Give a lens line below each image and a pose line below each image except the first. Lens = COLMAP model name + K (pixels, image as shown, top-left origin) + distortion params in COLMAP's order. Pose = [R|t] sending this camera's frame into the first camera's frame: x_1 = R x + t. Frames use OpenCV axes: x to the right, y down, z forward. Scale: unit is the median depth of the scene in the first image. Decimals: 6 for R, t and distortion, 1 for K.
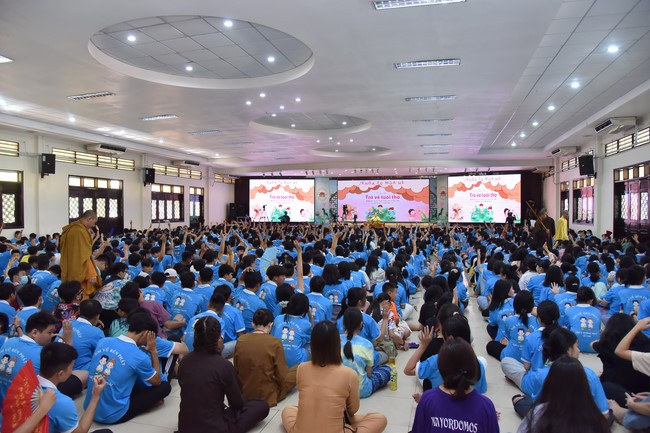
lens RADIAL K [[443.7, 0, 325.0], [0, 443.7, 216.5], [0, 0, 1]] dist [-0.109417, 0.057798]
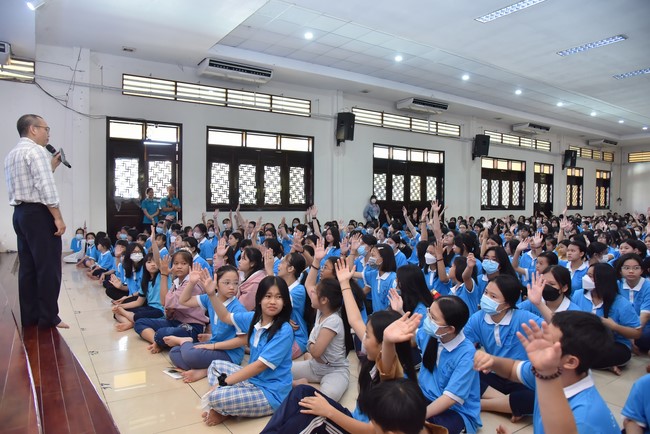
lens RADIAL K [[443.7, 0, 325.0], [0, 443.7, 217.0], [0, 0, 1]] dist [-0.109417, 0.057798]
pose [[0.754350, 0.043428, -0.655034, -0.094173], [-0.023580, 0.998958, 0.039074, 0.002722], [0.656049, -0.014029, 0.754588, 0.228677]]
